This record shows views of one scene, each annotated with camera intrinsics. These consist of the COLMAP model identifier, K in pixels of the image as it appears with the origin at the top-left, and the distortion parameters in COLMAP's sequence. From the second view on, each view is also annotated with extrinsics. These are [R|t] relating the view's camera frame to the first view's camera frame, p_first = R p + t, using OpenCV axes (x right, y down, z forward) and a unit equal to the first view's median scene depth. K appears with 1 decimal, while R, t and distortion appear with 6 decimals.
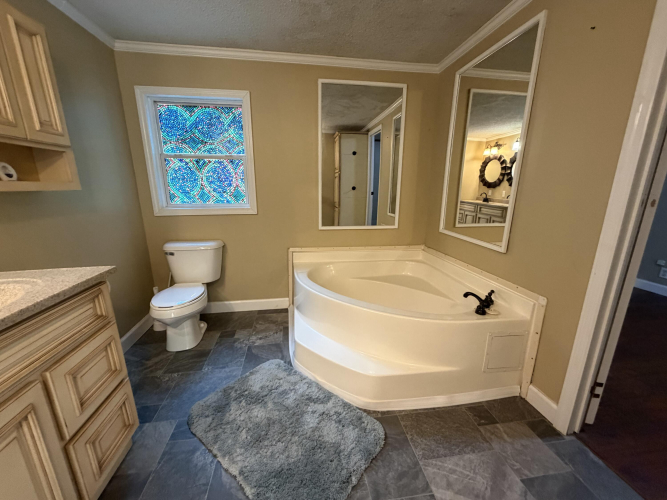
lens RADIAL K [[265.0, 0, 331.9], [0, 265.0, 250.6], [0, 0, 1]] dist [0.002088, -0.000086]
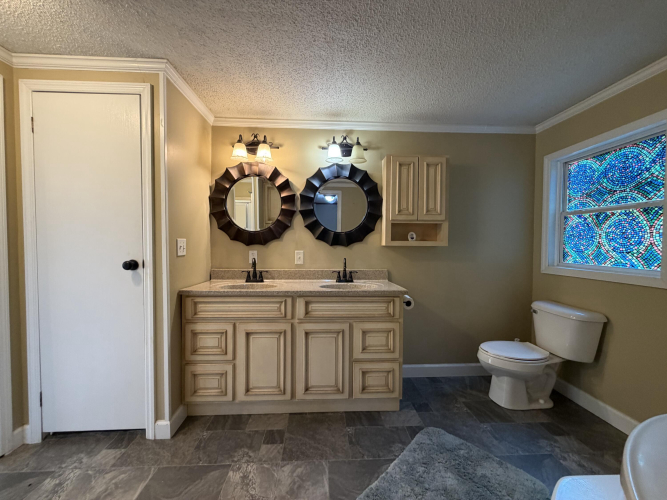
lens RADIAL K [[265.0, 0, 333.1], [0, 265.0, 250.9], [0, 0, 1]] dist [0.002088, -0.000086]
pose [[-0.089265, 0.028440, -0.995602, 0.404340], [-0.241047, 0.969261, 0.049300, -0.069342], [0.966400, 0.244387, -0.079666, 0.290810]]
